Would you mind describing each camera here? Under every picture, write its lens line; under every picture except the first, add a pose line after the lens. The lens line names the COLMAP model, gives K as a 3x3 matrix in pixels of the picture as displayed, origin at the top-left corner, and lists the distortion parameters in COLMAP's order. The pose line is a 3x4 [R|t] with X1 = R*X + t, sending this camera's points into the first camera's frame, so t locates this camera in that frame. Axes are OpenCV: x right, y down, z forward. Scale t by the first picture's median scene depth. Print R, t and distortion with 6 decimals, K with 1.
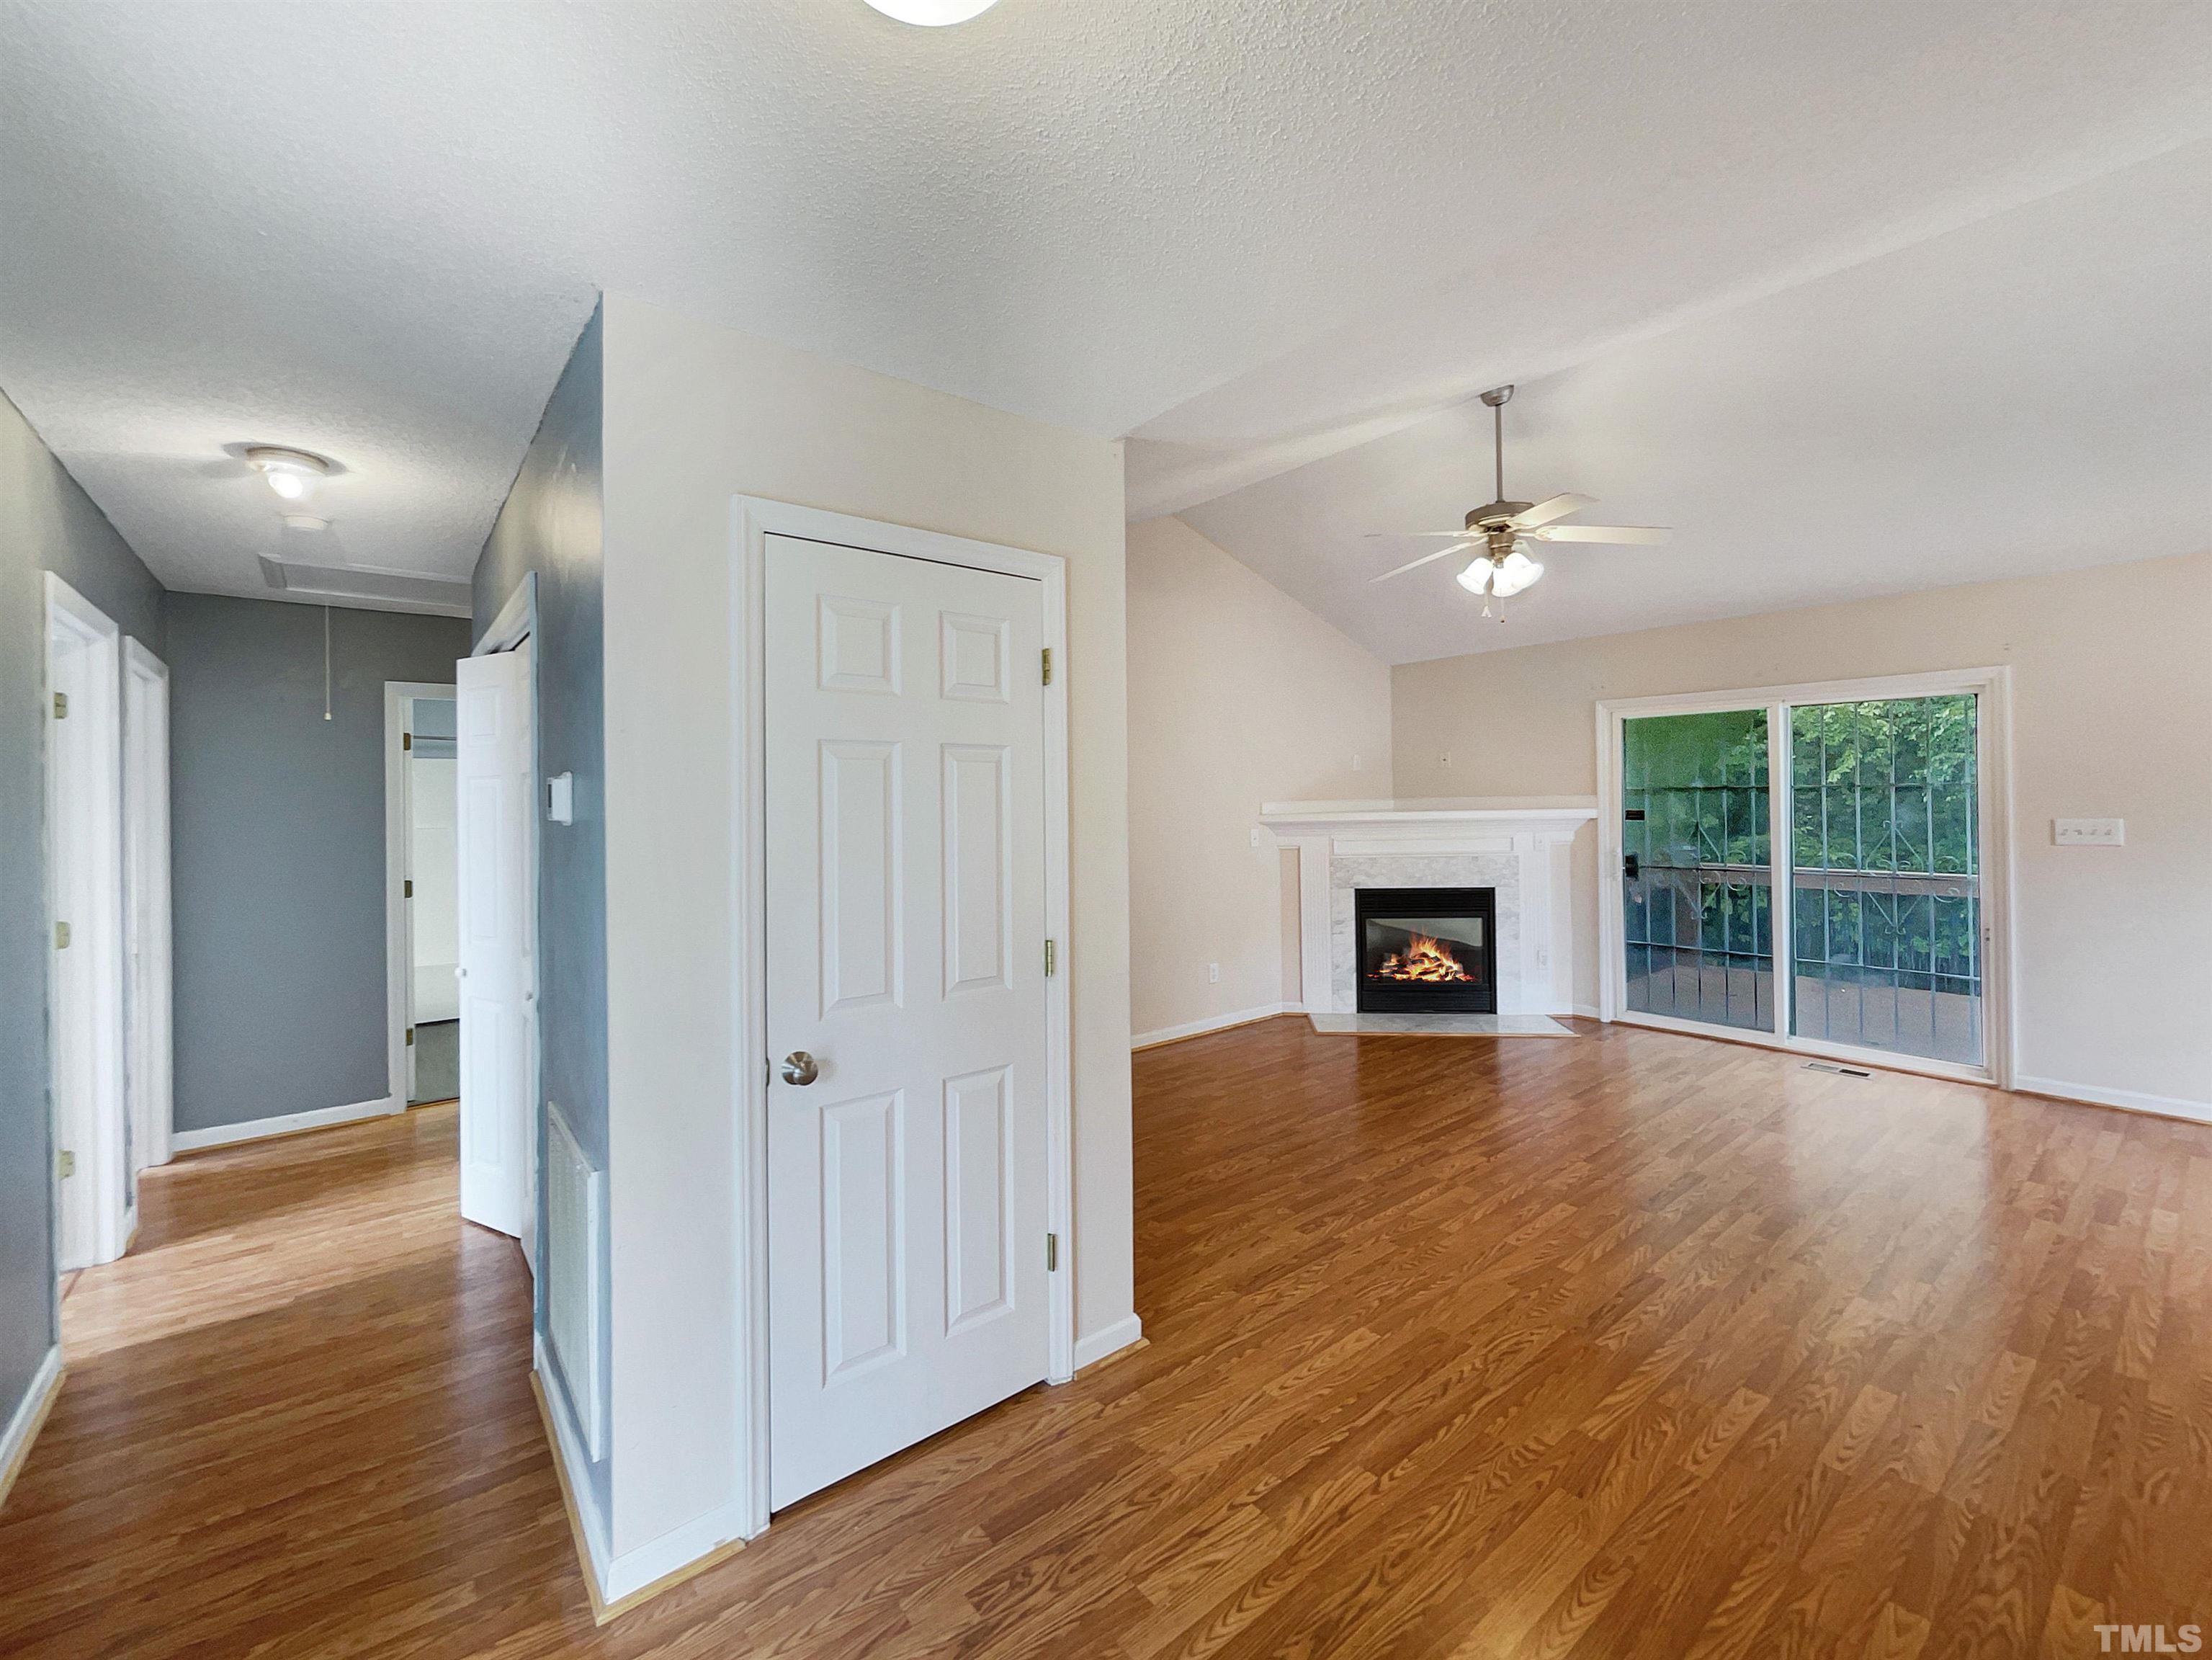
lens RADIAL K [[925.2, 0, 1104.1], [0, 925.2, 792.7], [0, 0, 1]] dist [-0.001982, 0.000407]
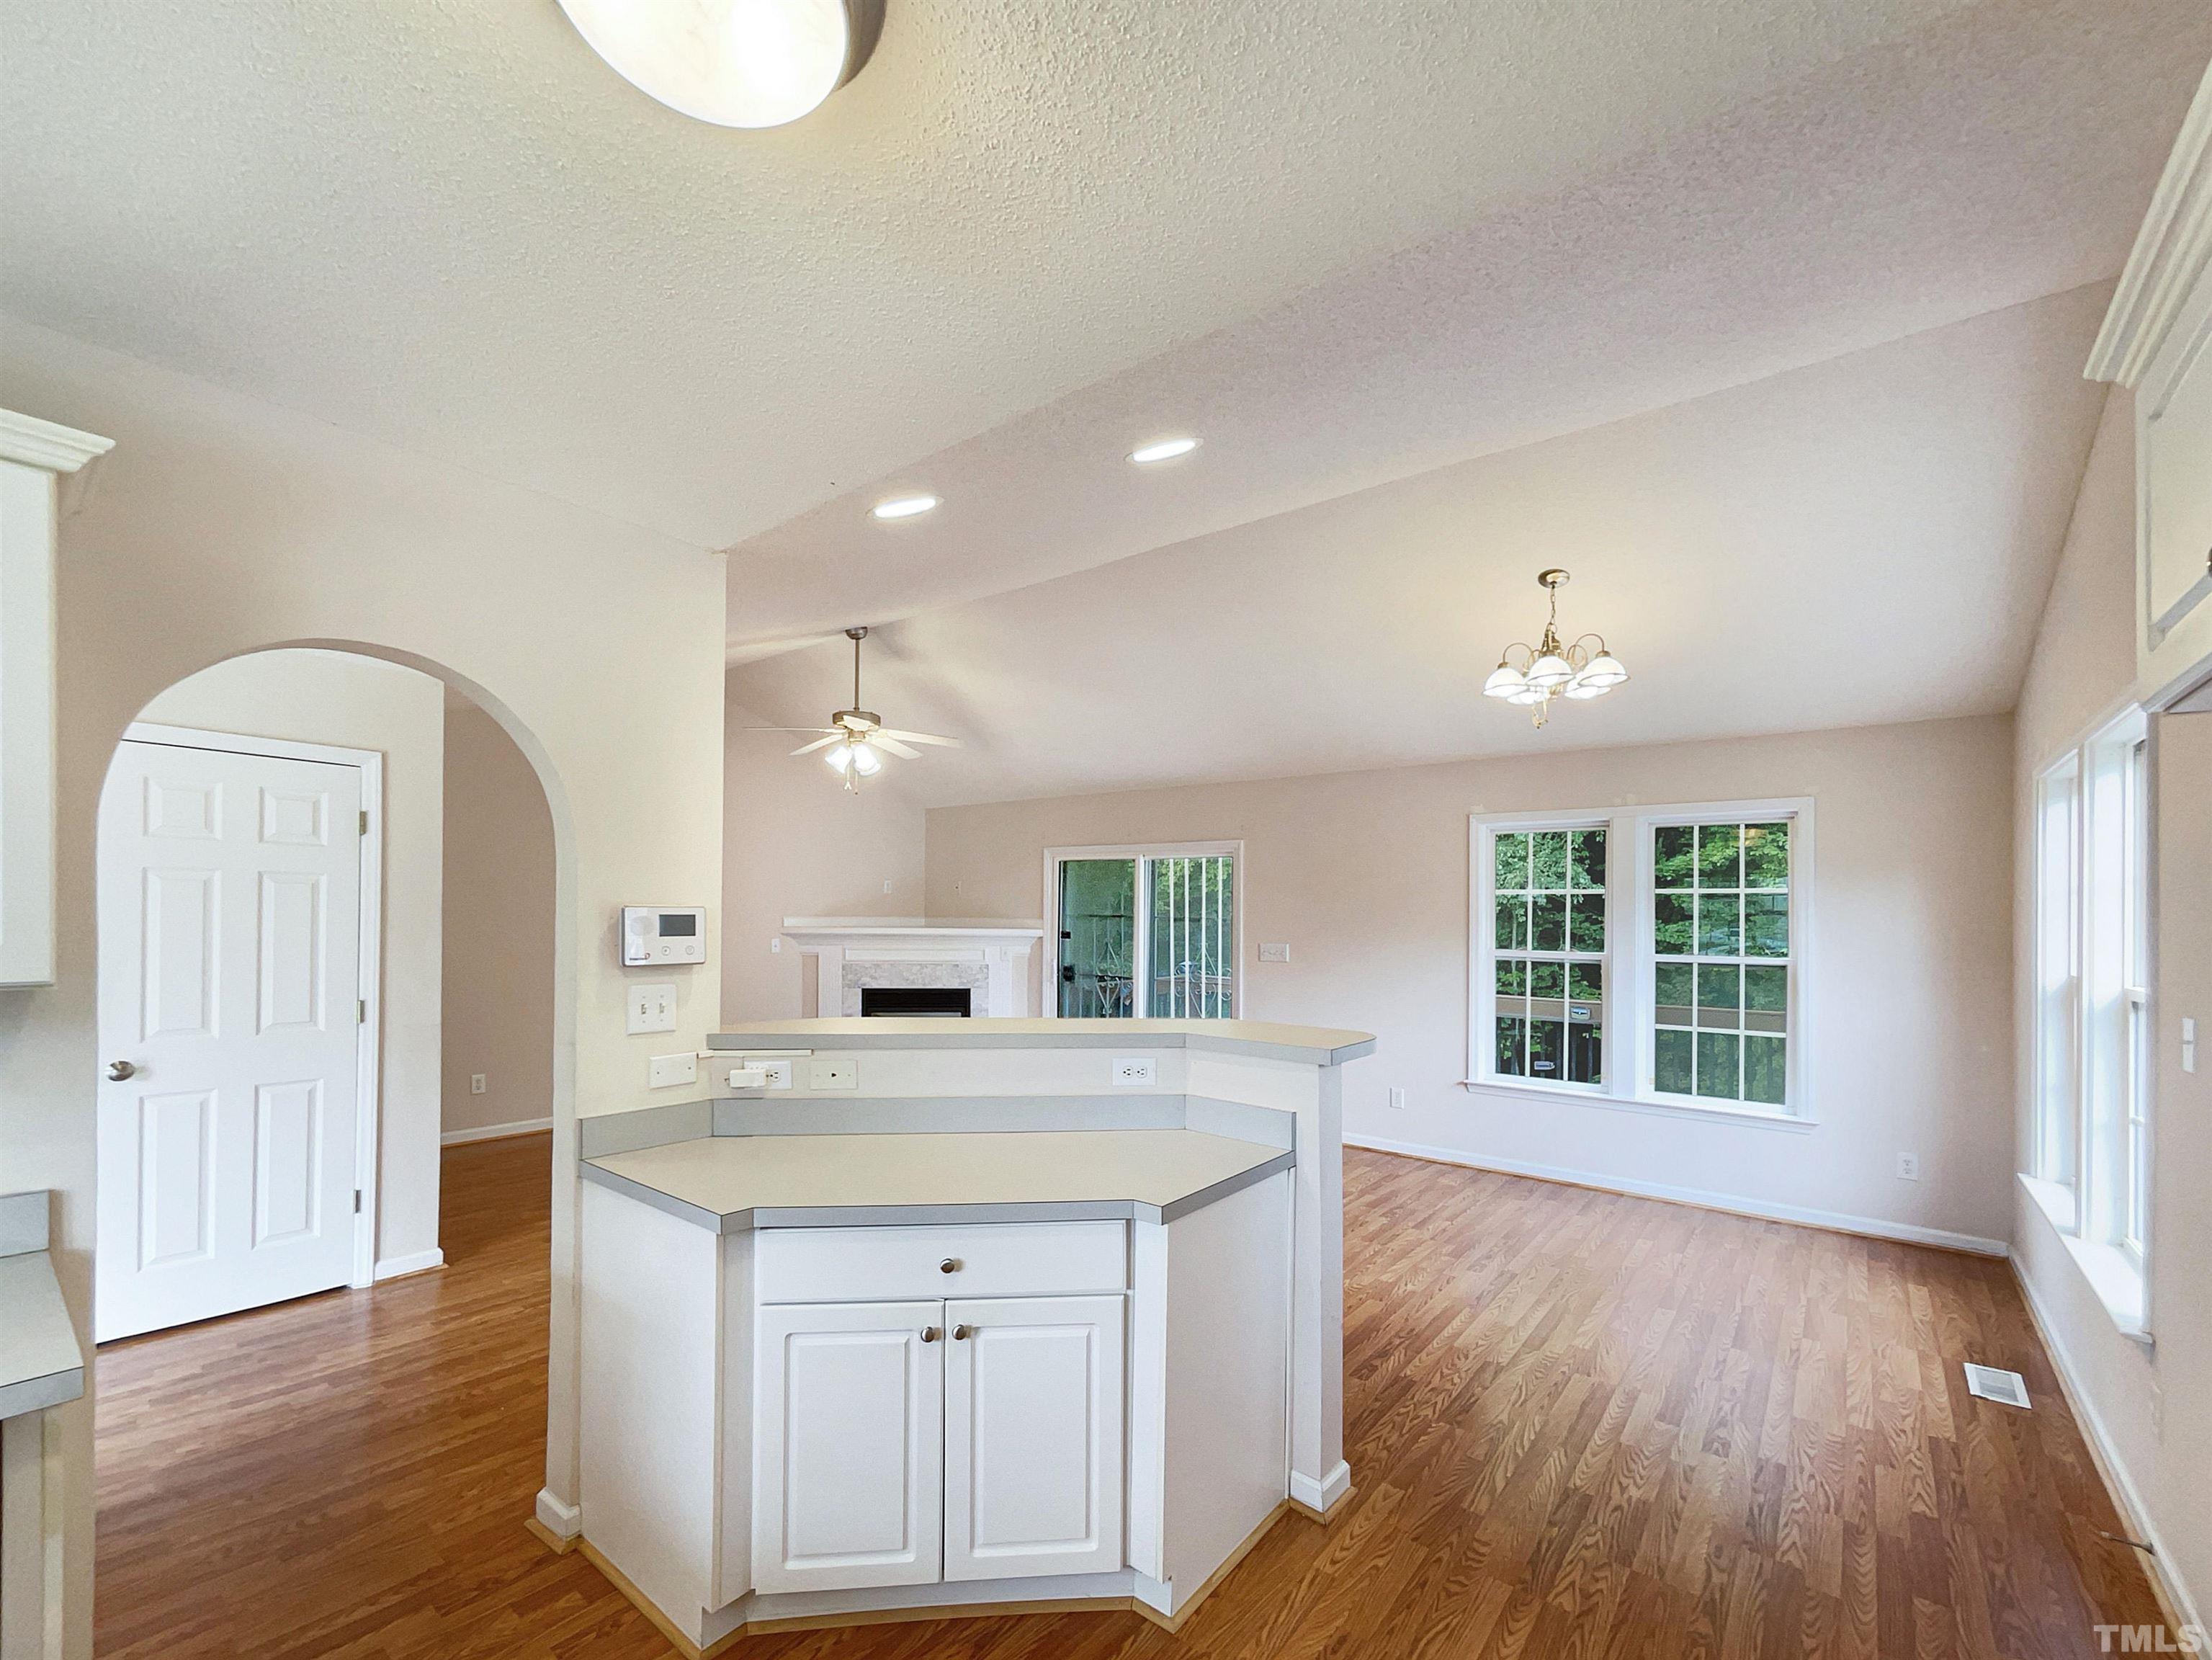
lens RADIAL K [[942.5, 0, 1108.1], [0, 942.5, 918.3], [0, 0, 1]] dist [-0.000766, 0.000338]
pose [[0.974994, 0.030726, 0.220095, 0.328365], [-0.033314, 0.999412, 0.008054, -0.012243], [-0.219718, -0.015185, 0.975445, -0.325632]]
